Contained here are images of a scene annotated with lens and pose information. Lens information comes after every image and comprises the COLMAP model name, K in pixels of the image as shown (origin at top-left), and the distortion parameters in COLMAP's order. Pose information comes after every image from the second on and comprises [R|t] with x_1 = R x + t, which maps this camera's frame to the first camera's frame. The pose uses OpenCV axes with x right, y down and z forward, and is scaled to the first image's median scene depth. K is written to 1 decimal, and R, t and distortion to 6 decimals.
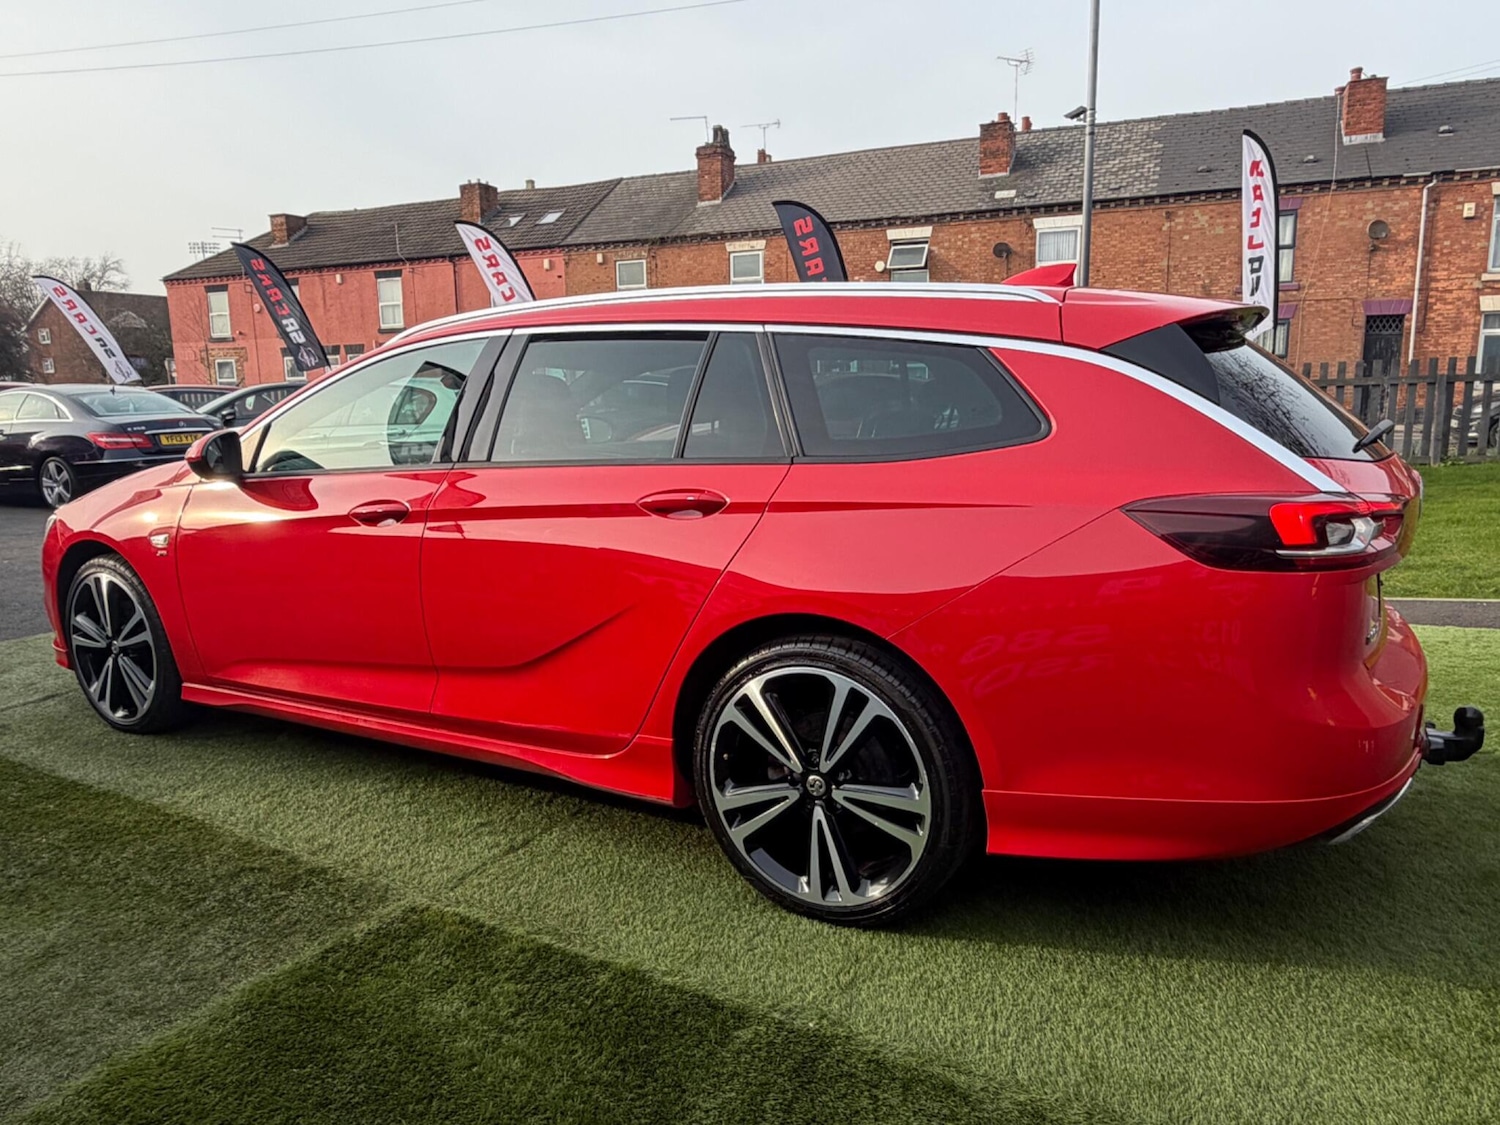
lens RADIAL K [[1026.9, 0, 750.0], [0, 1026.9, 562.5], [0, 0, 1]] dist [0.002093, -0.000426]
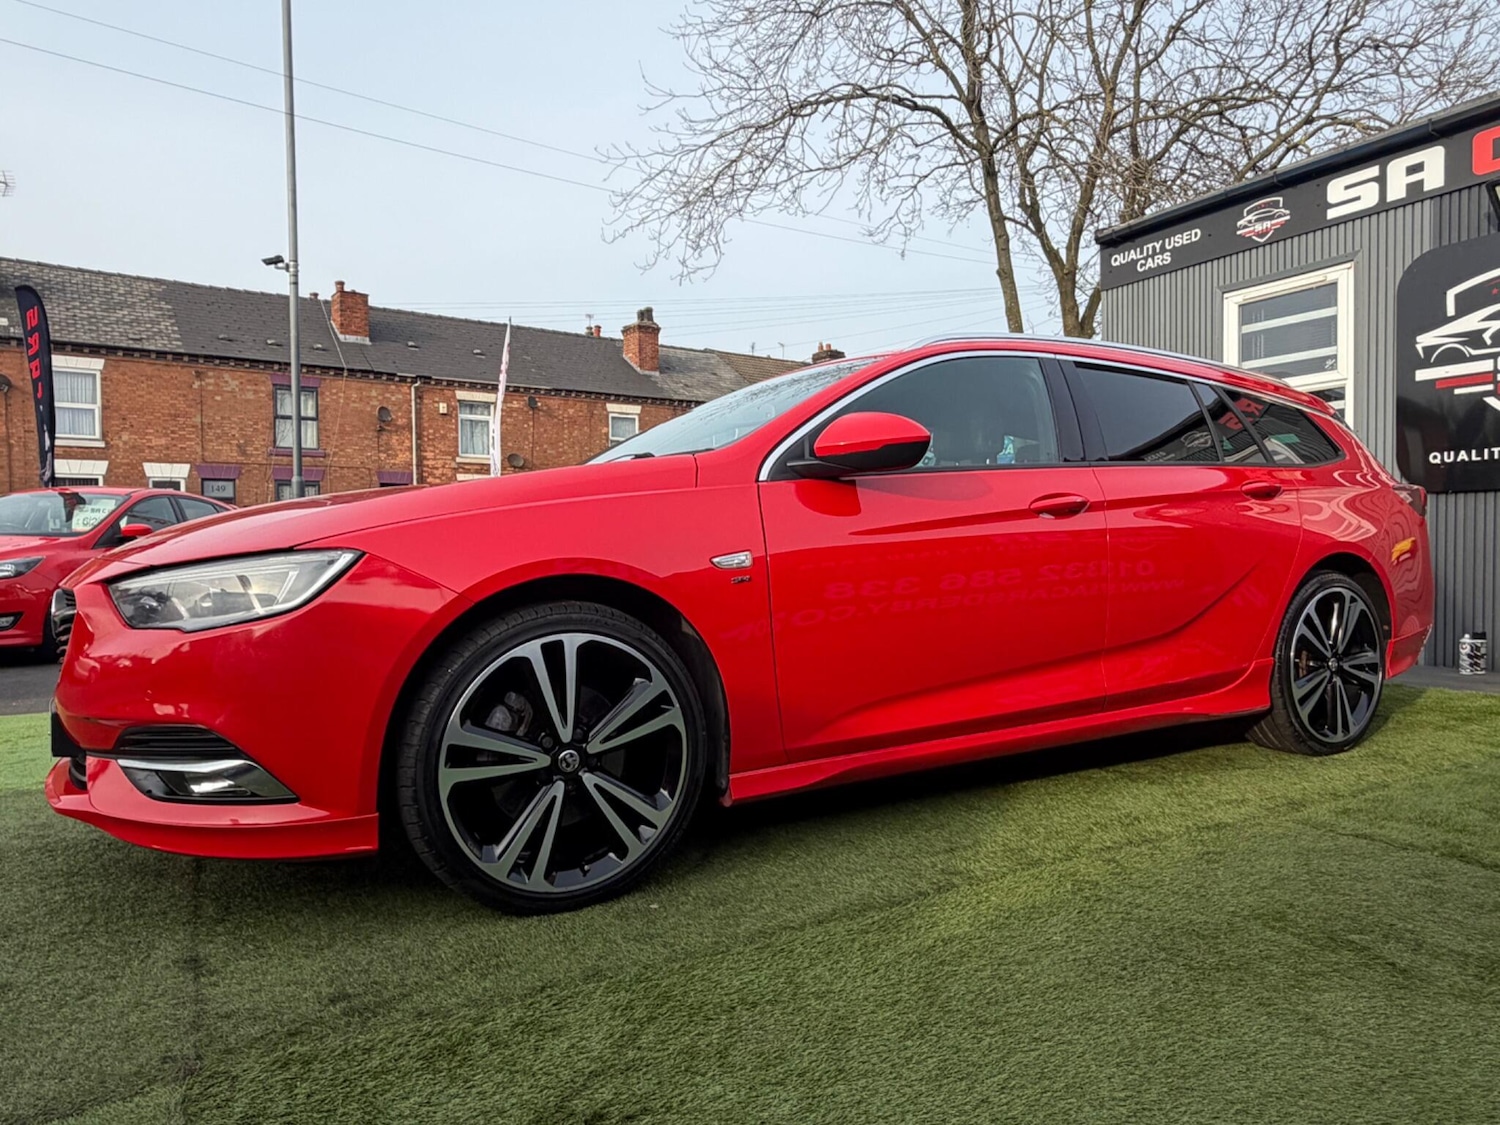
lens RADIAL K [[968.2, 0, 744.9], [0, 968.2, 565.9], [0, 0, 1]] dist [-0.003818, 0.006310]
pose [[0.506599, -0.007037, 0.862153, -0.151485], [0.146462, 0.986135, -0.078011, 0.004505], [-0.849651, 0.165793, 0.500606, 0.089977]]
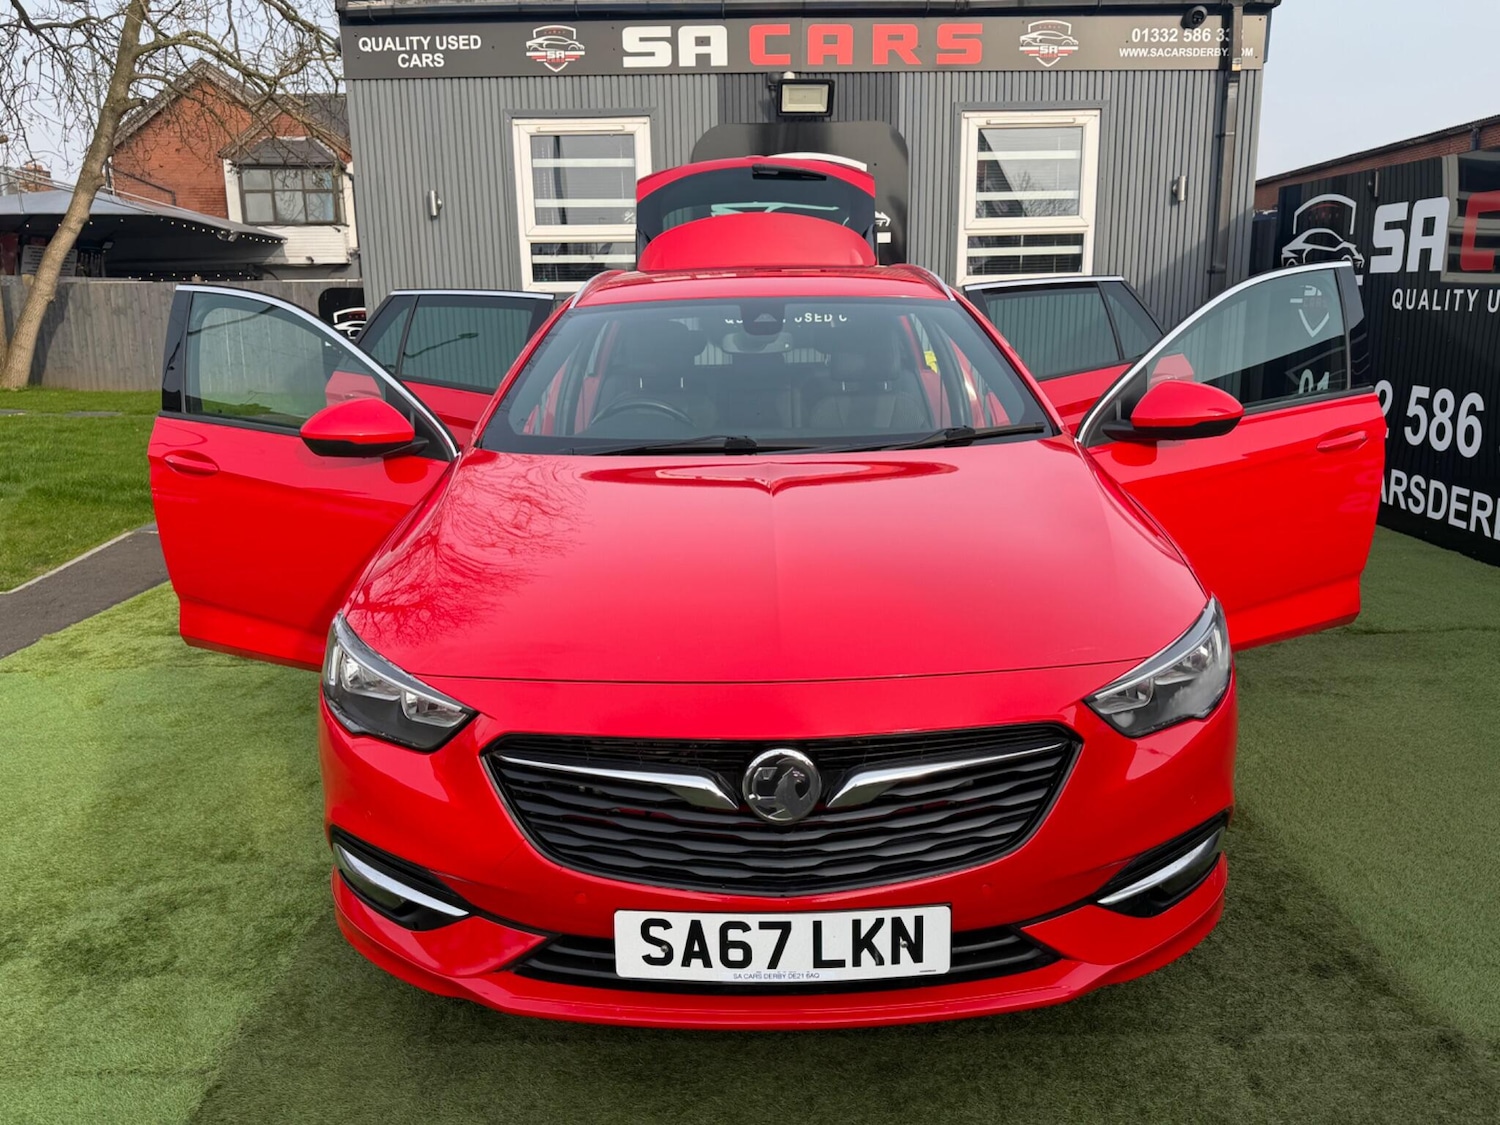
lens RADIAL K [[1193.9, 0, 750.0], [0, 1193.9, 562.5], [0, 0, 1]] dist [0.079599, -0.126686]
pose [[-0.489021, -0.151680, 0.858983, -0.164846], [0.175600, 0.947485, 0.267278, -0.036911], [-0.854414, 0.281542, -0.436705, 0.217452]]
